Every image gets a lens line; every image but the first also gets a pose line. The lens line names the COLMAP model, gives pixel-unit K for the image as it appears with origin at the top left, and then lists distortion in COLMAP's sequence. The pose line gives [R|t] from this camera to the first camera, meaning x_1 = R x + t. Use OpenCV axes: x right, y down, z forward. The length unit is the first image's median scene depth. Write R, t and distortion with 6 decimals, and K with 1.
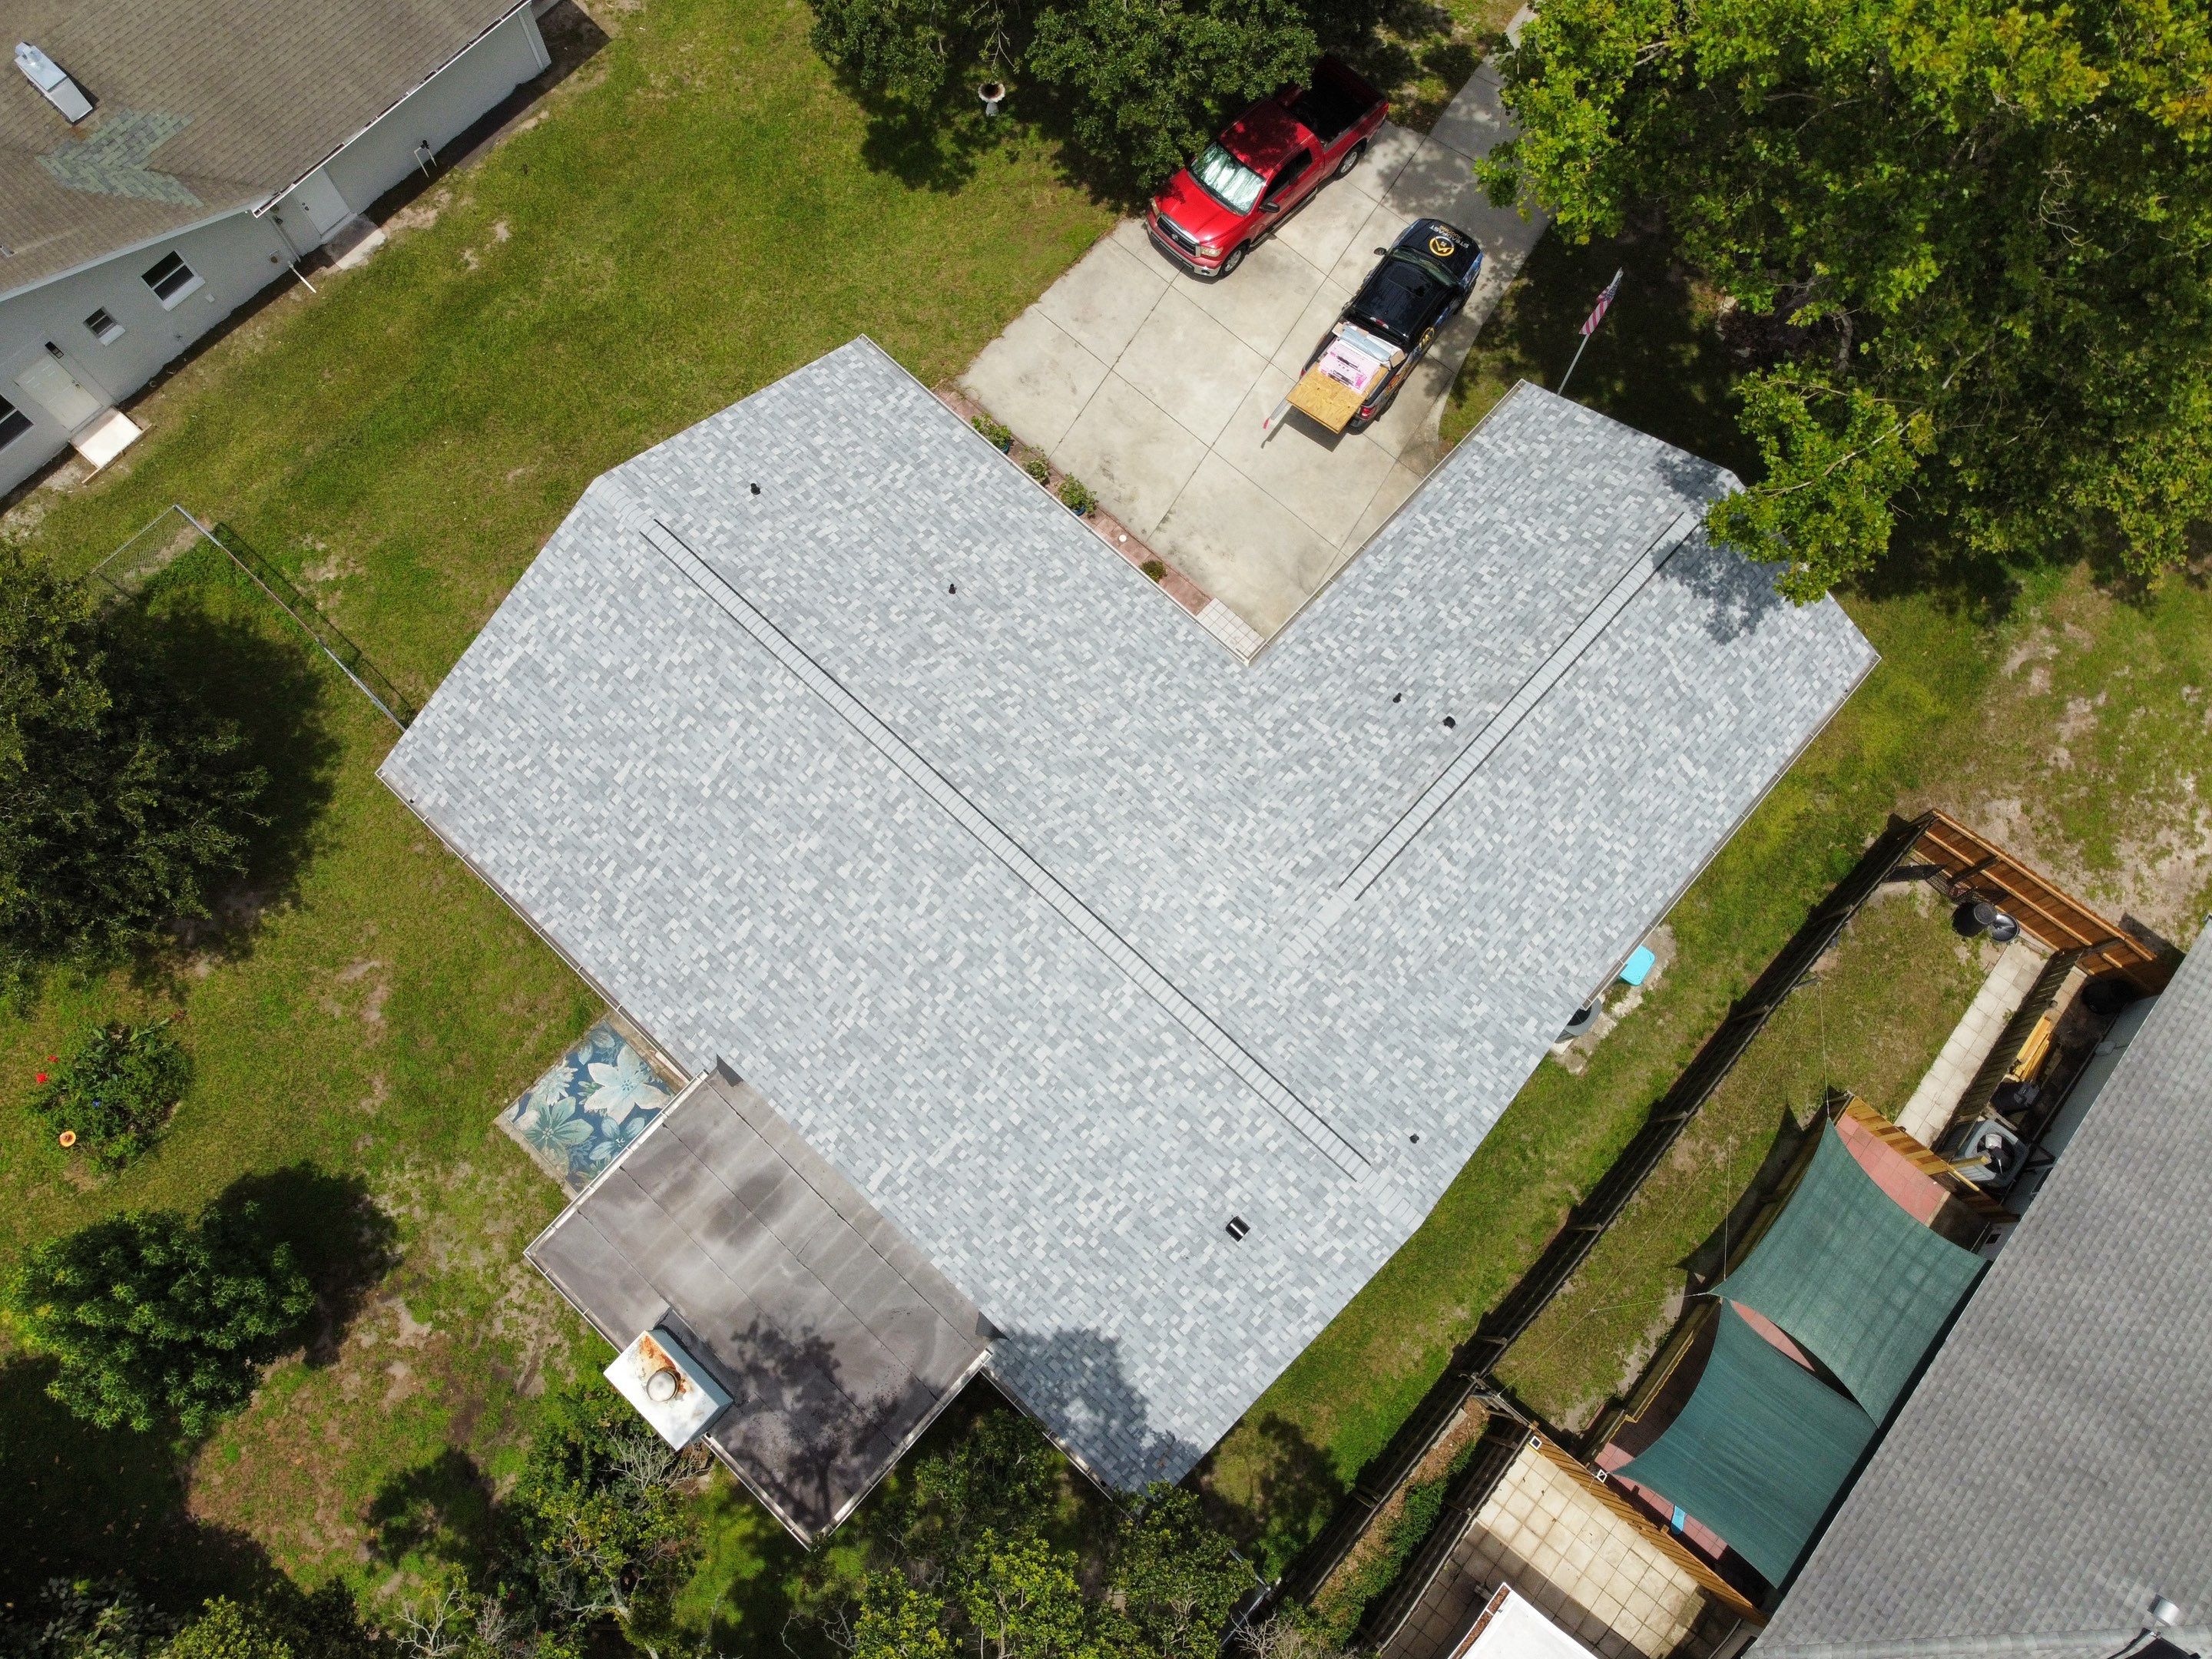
lens RADIAL K [[1686.9, 0, 1081.9], [0, 1686.9, 803.7], [0, 0, 1]] dist [-0.001629, -0.001632]
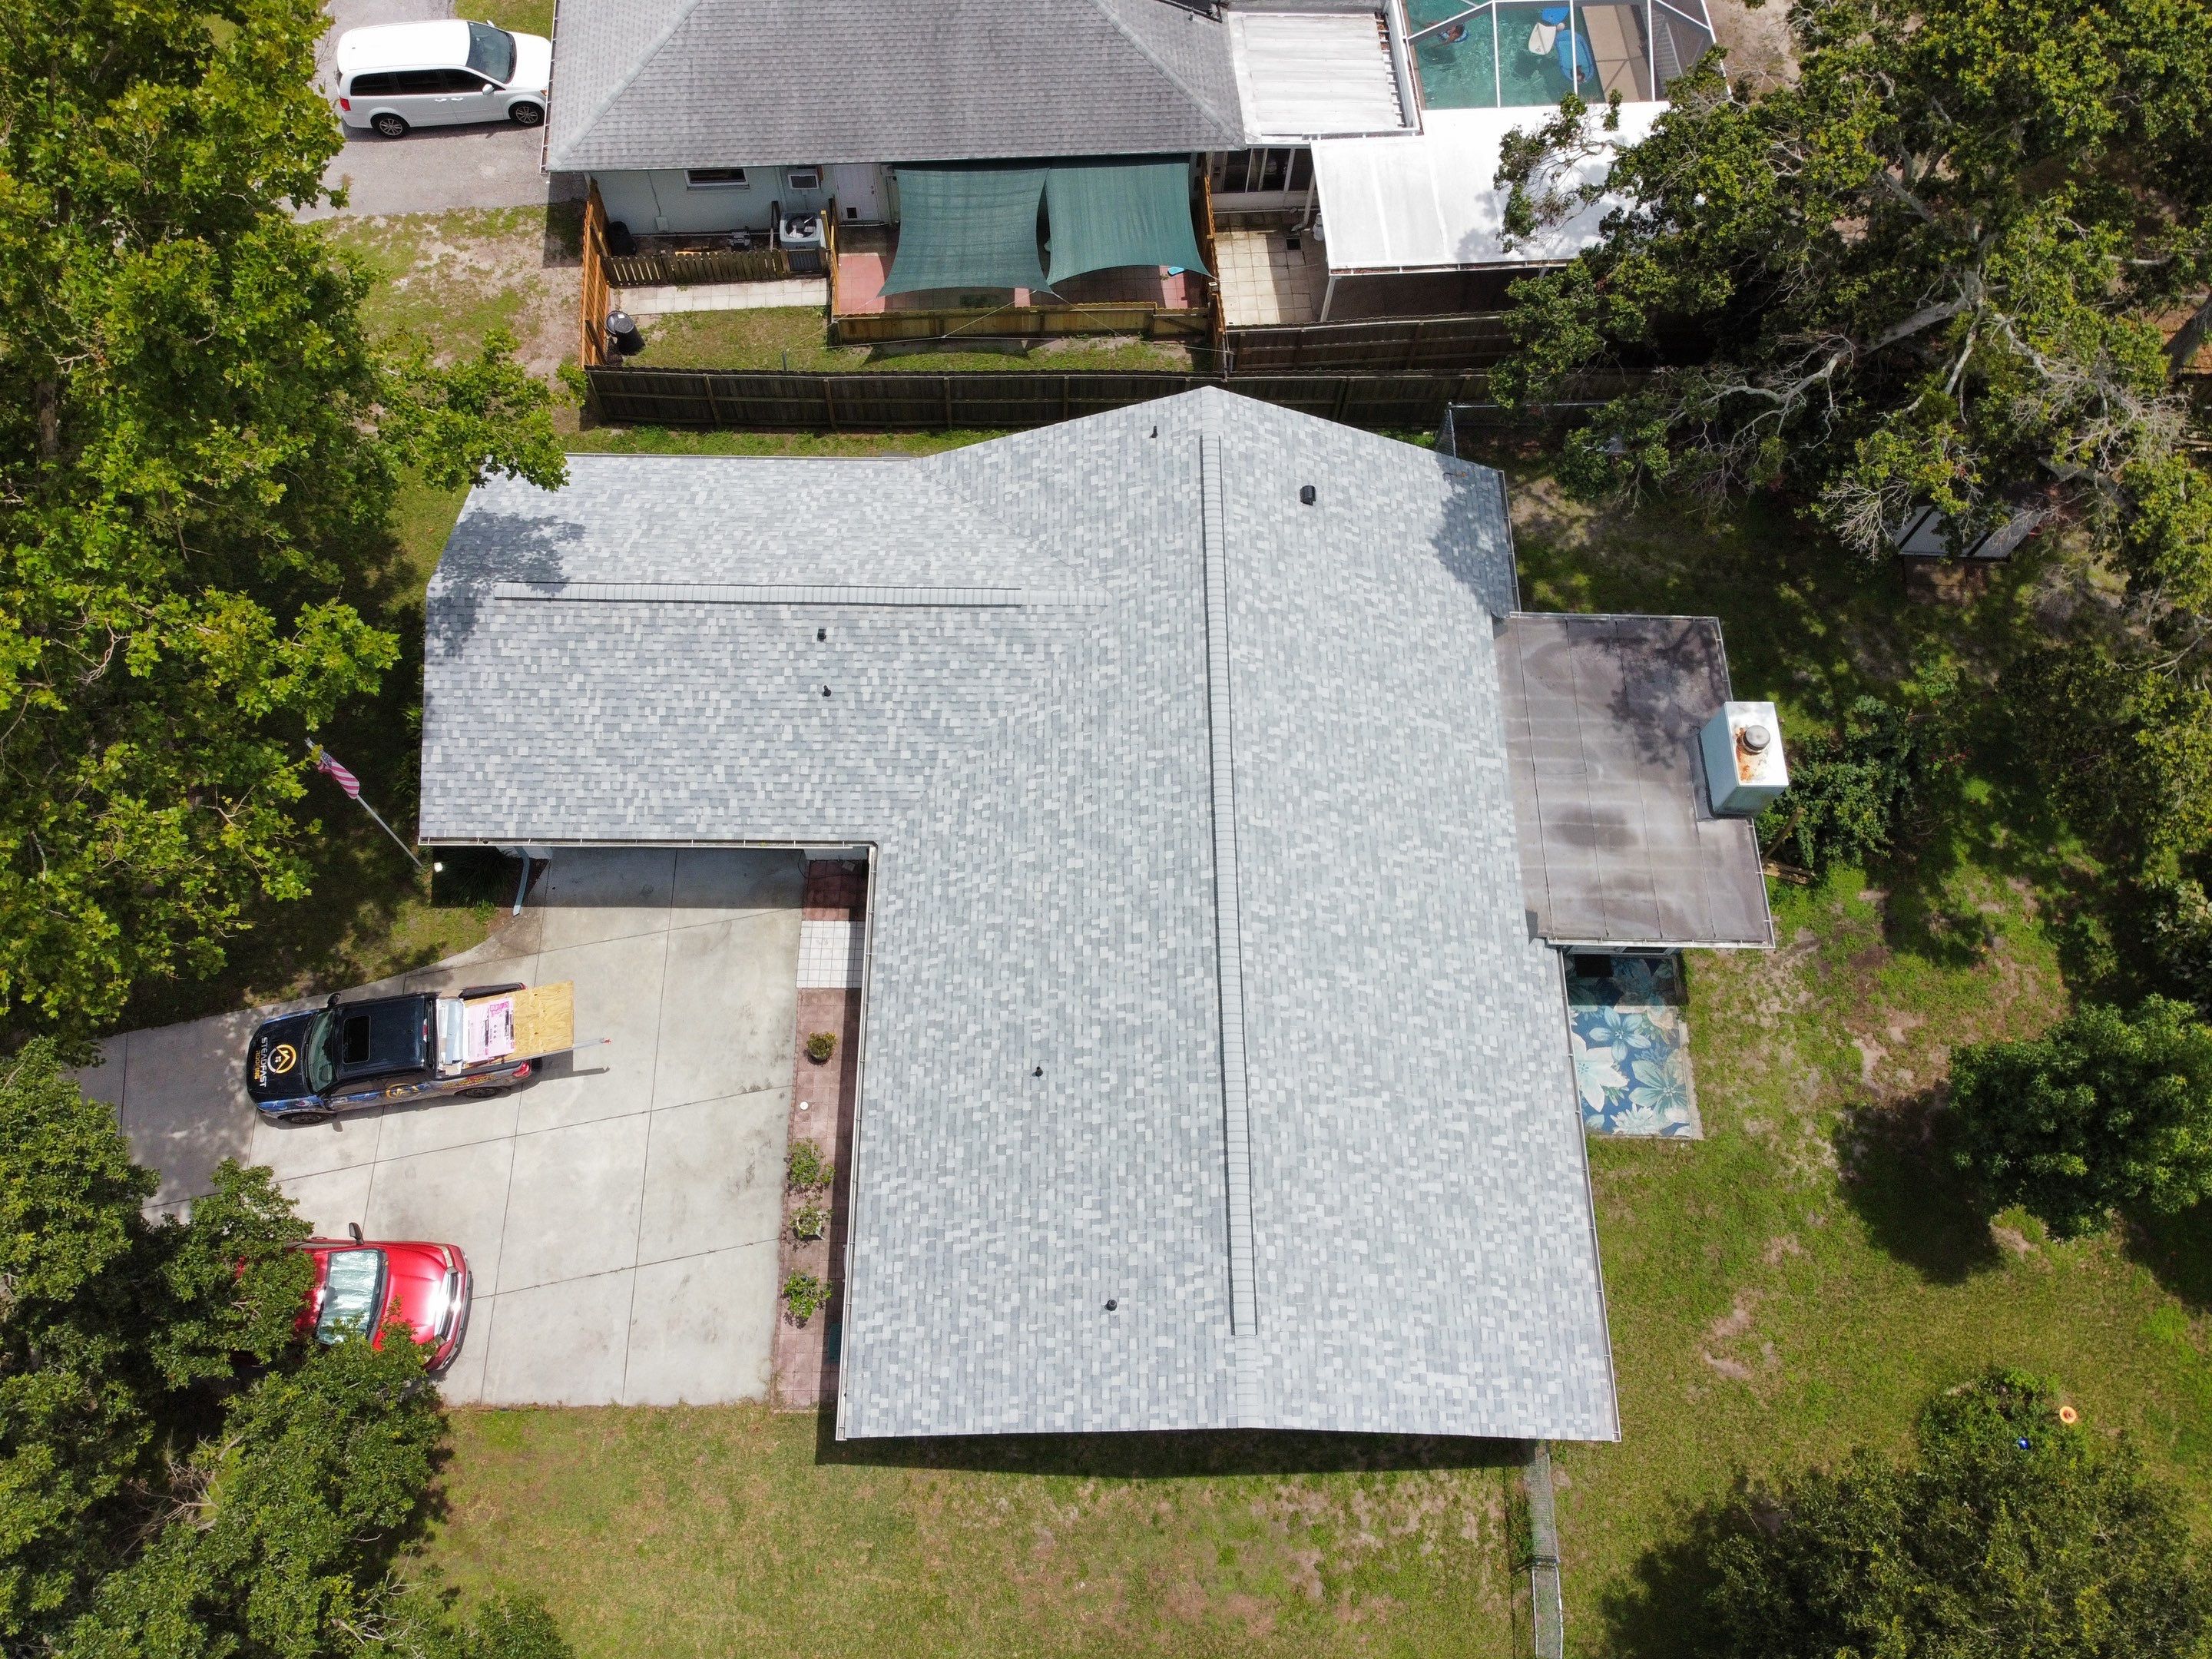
lens RADIAL K [[1686.9, 0, 1072.2], [0, 1686.9, 799.2], [0, 0, 1]] dist [-0.001629, -0.001632]
pose [[-0.674182, -0.685895, 0.273912, -0.234309], [0.697580, -0.469530, 0.541225, -0.531911], [-0.242613, 0.555959, 0.795015, 0.180290]]
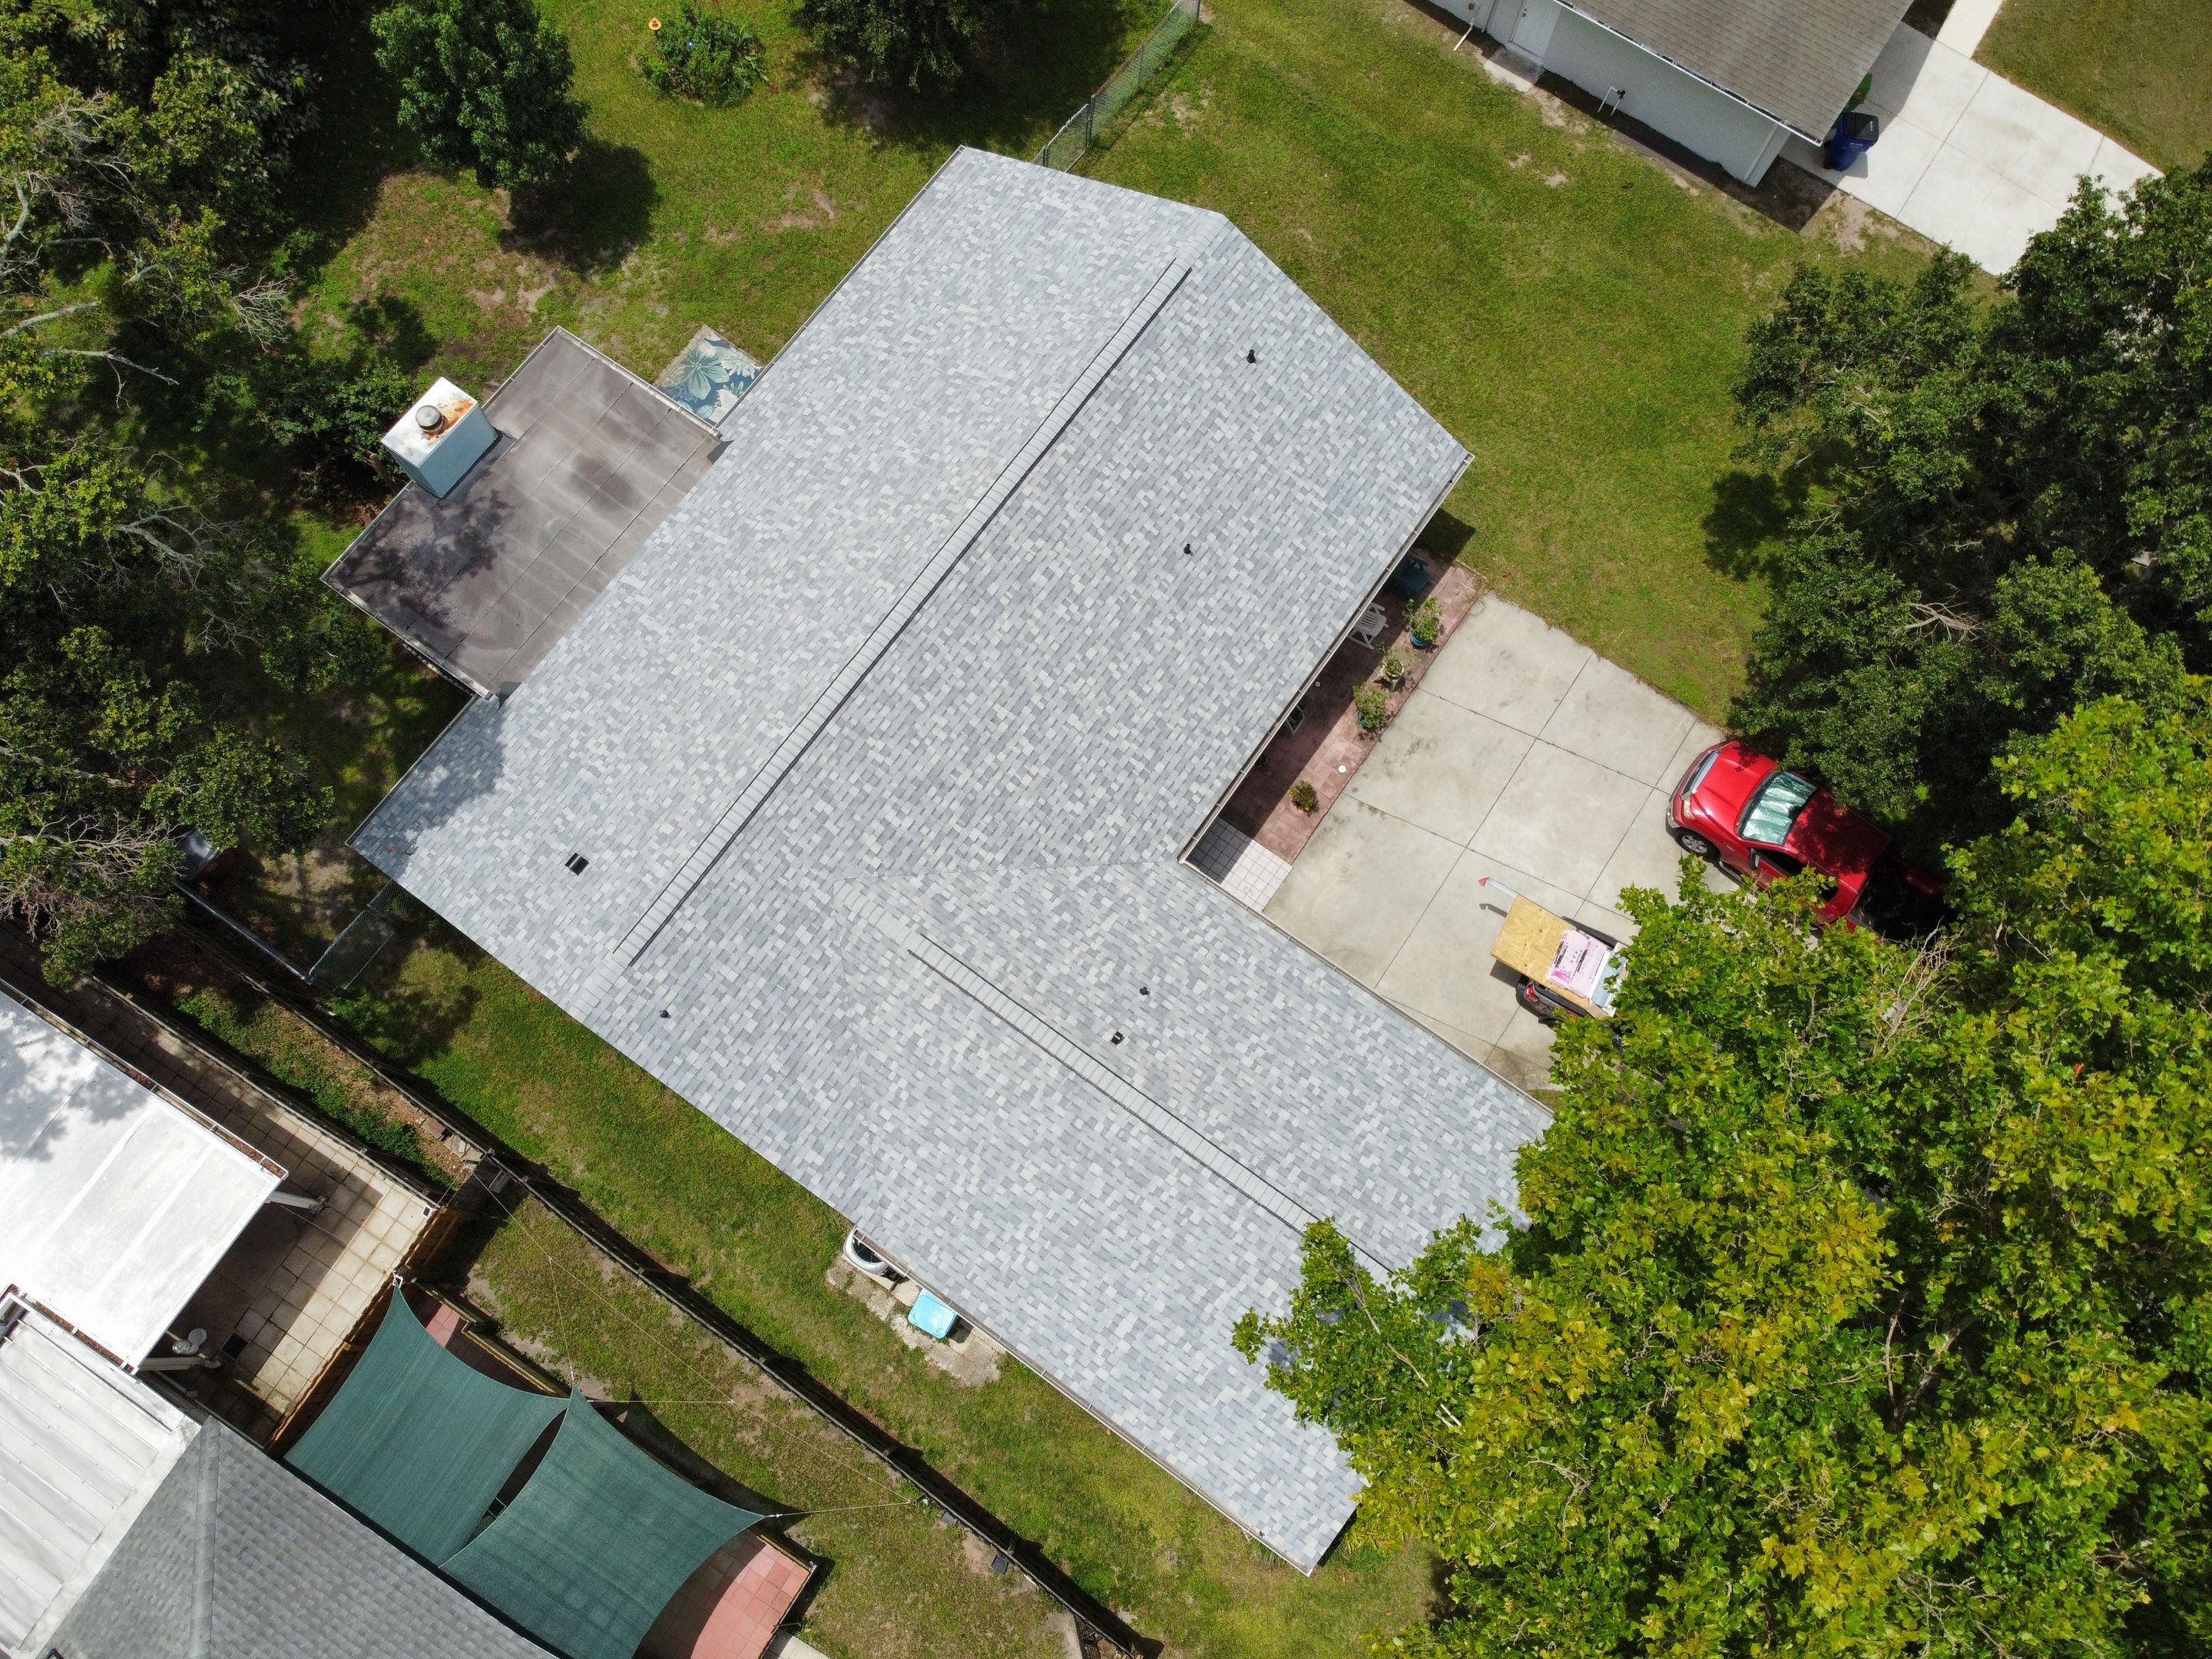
lens RADIAL K [[1686.9, 0, 1082.5], [0, 1686.9, 806.6], [0, 0, 1]] dist [-0.001629, -0.001632]
pose [[0.130604, 0.938011, -0.321056, 0.381330], [-0.953589, 0.207468, 0.218232, -0.252073], [0.271313, 0.277654, 0.921574, 0.084825]]
